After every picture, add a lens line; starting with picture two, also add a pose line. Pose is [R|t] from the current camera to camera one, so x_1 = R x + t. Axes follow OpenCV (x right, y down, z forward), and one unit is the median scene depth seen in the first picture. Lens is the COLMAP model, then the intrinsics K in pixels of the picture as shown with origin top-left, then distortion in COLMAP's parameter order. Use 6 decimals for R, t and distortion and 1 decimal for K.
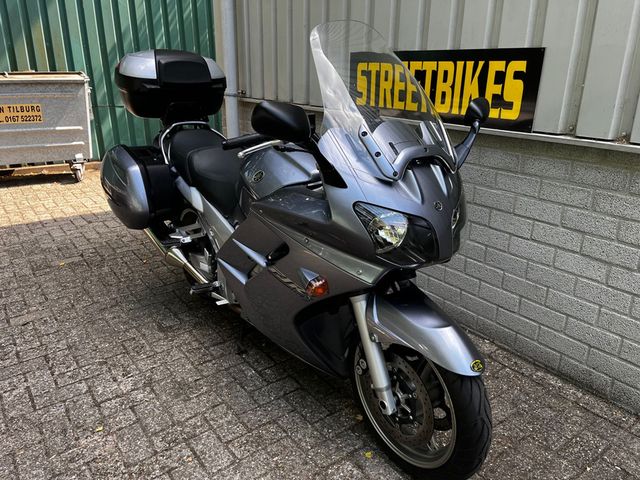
lens RADIAL K [[492.4, 0, 325.8], [0, 492.4, 241.5], [0, 0, 1]] dist [0.080190, -0.113812]
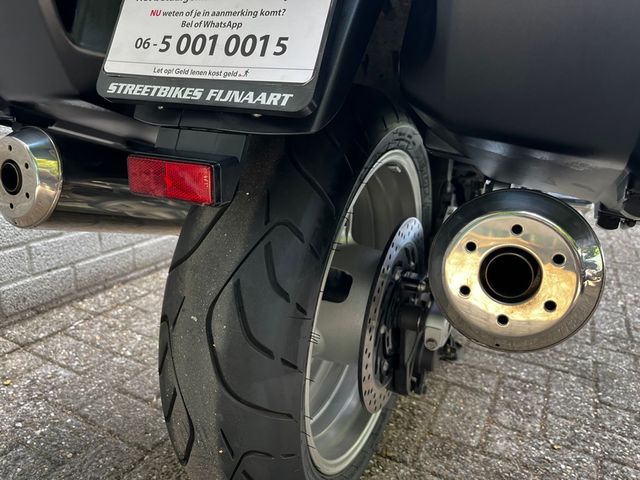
lens RADIAL K [[490.1, 0, 320.0], [0, 490.1, 240.0], [0, 0, 1]] dist [0.071323, -0.117489]
pose [[-0.450880, -0.285896, 0.845559, -0.564003], [0.236497, 0.875194, 0.422024, -0.163791], [-0.860683, 0.390255, -0.326994, 1.345545]]
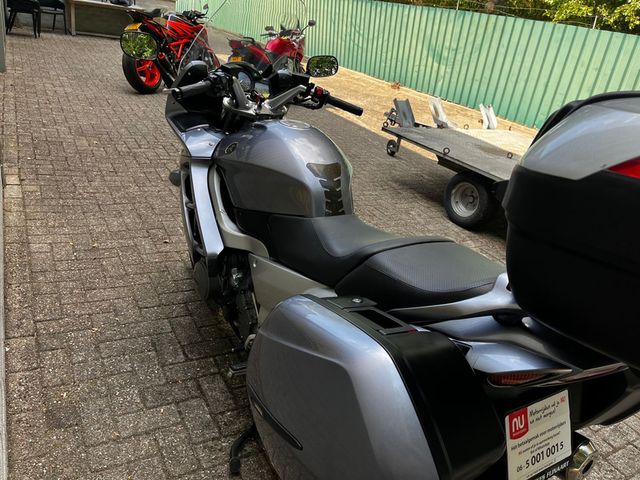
lens RADIAL K [[491.6, 0, 320.0], [0, 491.6, 237.3], [0, 0, 1]] dist [0.068353, -0.105304]
pose [[-0.977499, -0.207239, 0.039332, -0.157410], [-0.124761, 0.718361, 0.684392, -0.571966], [-0.170087, 0.664085, -0.728053, 1.515960]]
